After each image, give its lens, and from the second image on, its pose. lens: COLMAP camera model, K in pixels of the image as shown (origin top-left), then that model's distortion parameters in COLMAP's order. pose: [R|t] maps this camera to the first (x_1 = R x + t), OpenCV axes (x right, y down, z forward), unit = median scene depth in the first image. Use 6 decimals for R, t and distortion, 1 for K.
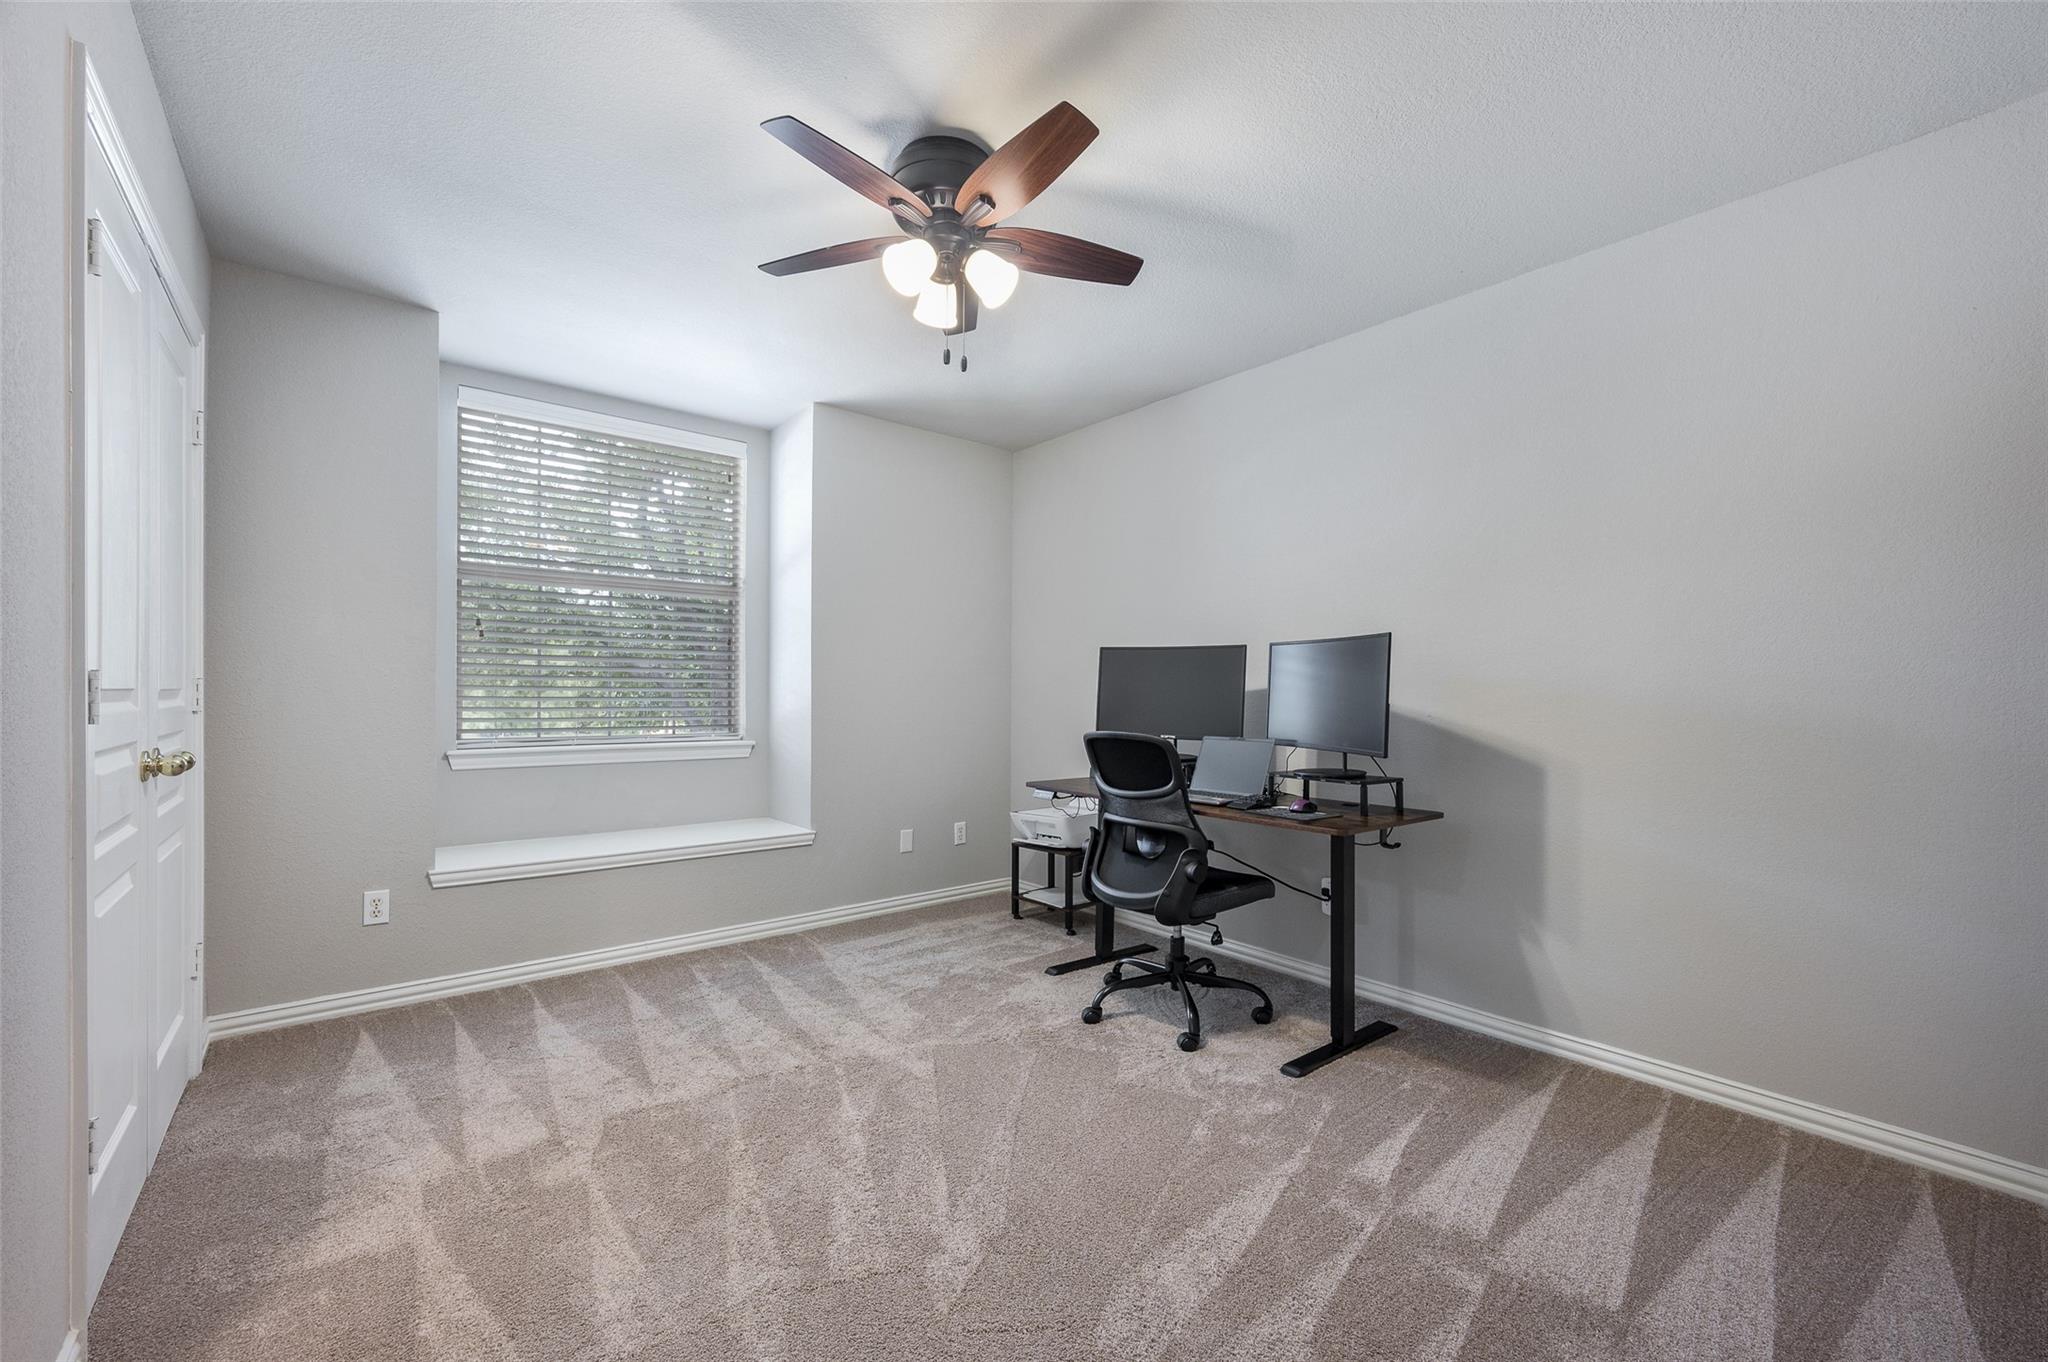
lens RADIAL K [[840.1, 0, 1018.6], [0, 840.1, 696.0], [0, 0, 1]] dist [-0.000113, 0.001431]
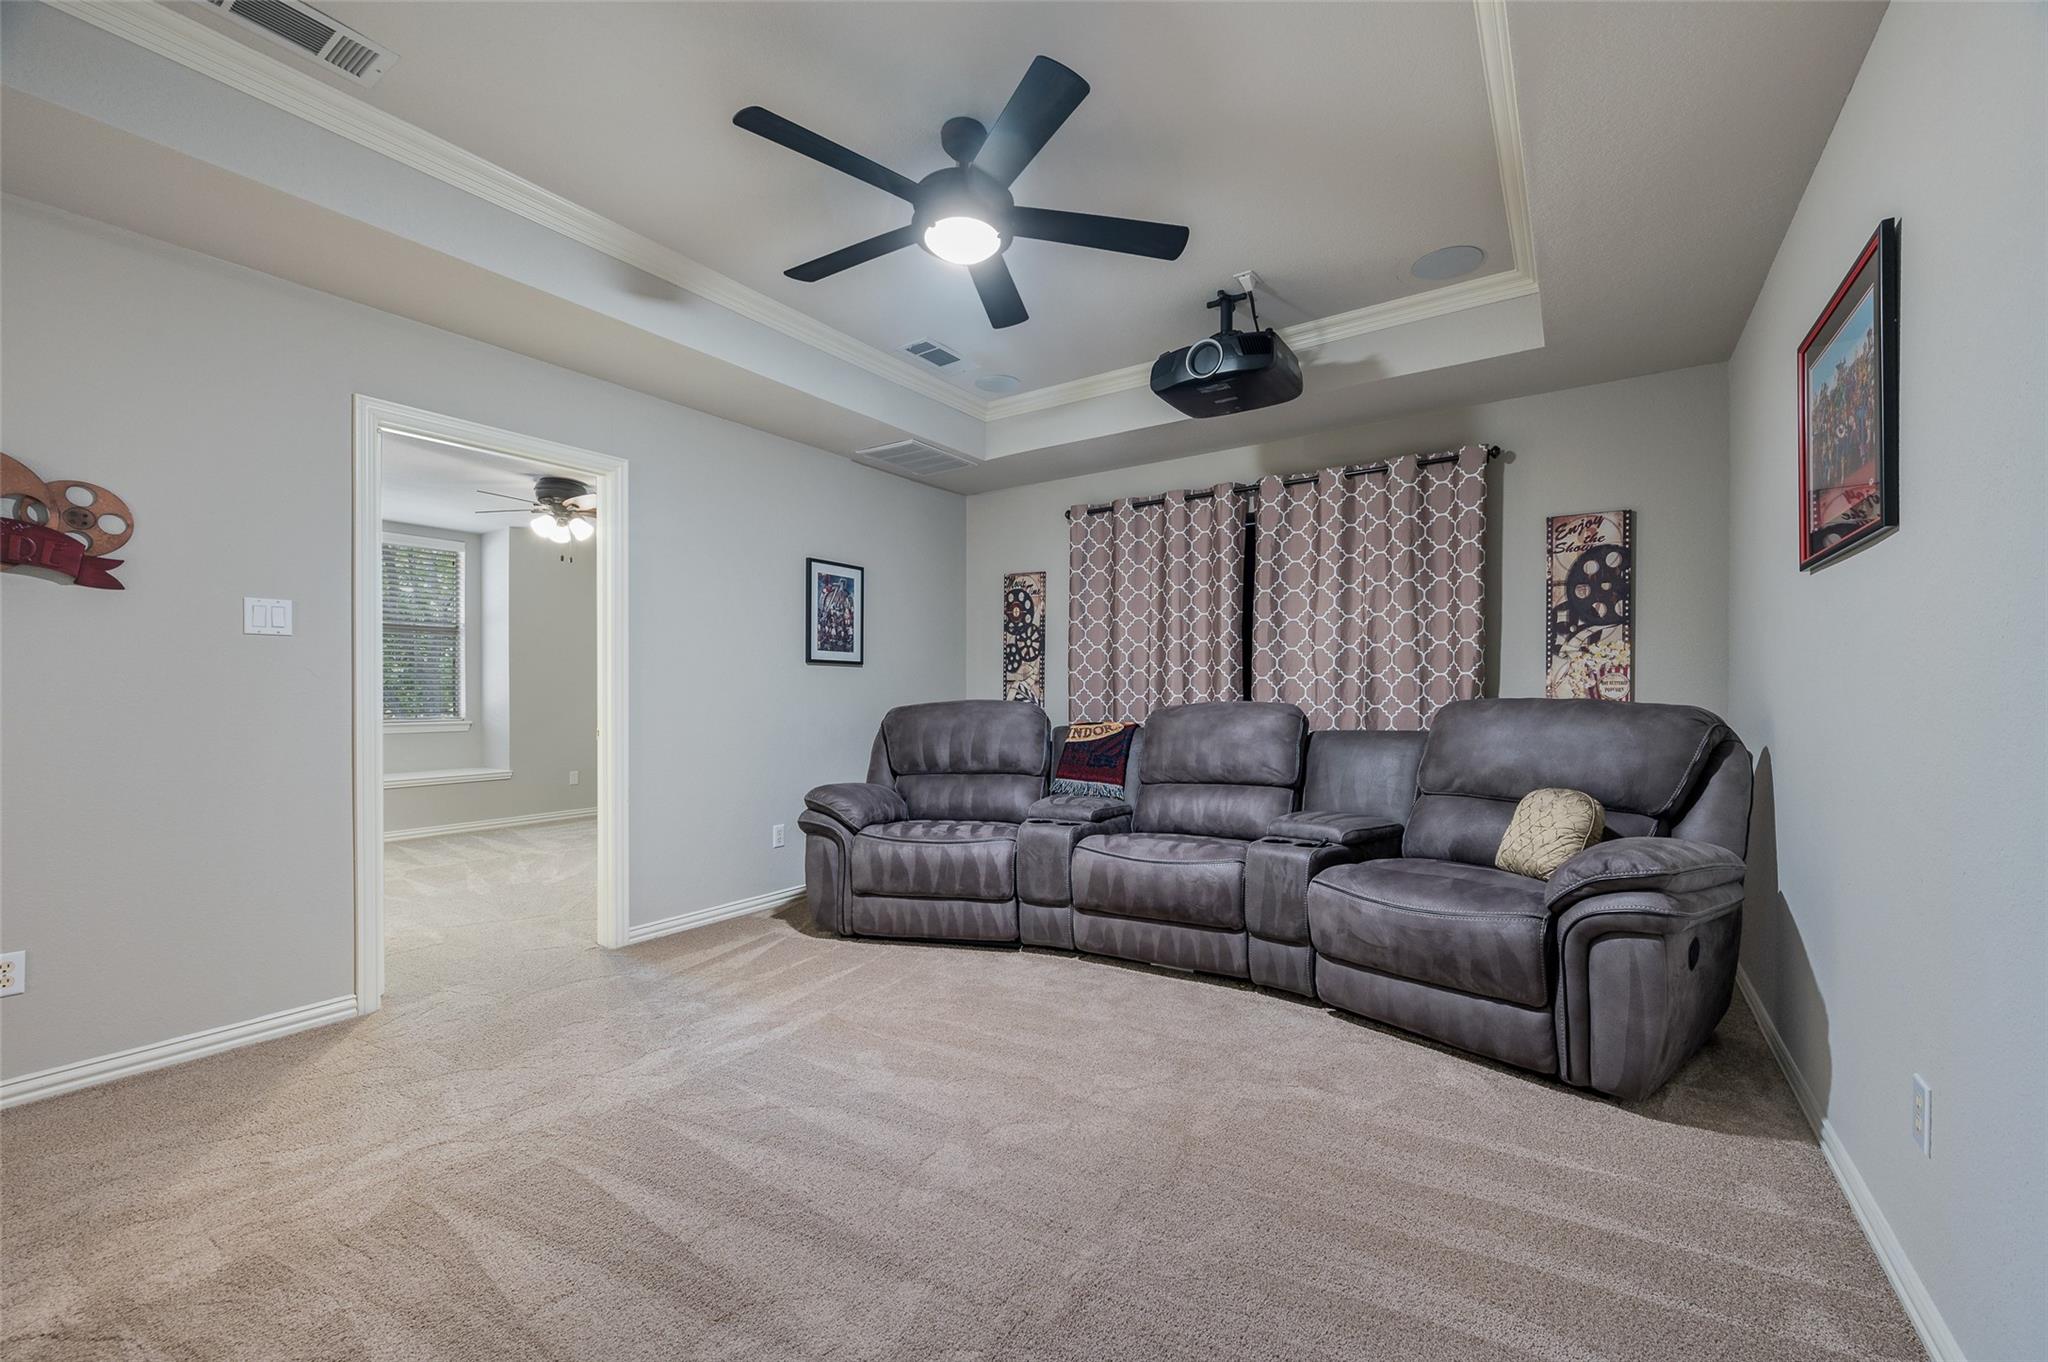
lens RADIAL K [[840.1, 0, 1025.6], [0, 840.1, 699.5], [0, 0, 1]] dist [-0.000113, 0.001431]
pose [[0.958178, -0.007689, 0.286069, 0.505144], [0.006397, 0.999965, 0.005451, 0.014235], [-0.286101, -0.003393, 0.958193, -1.754142]]
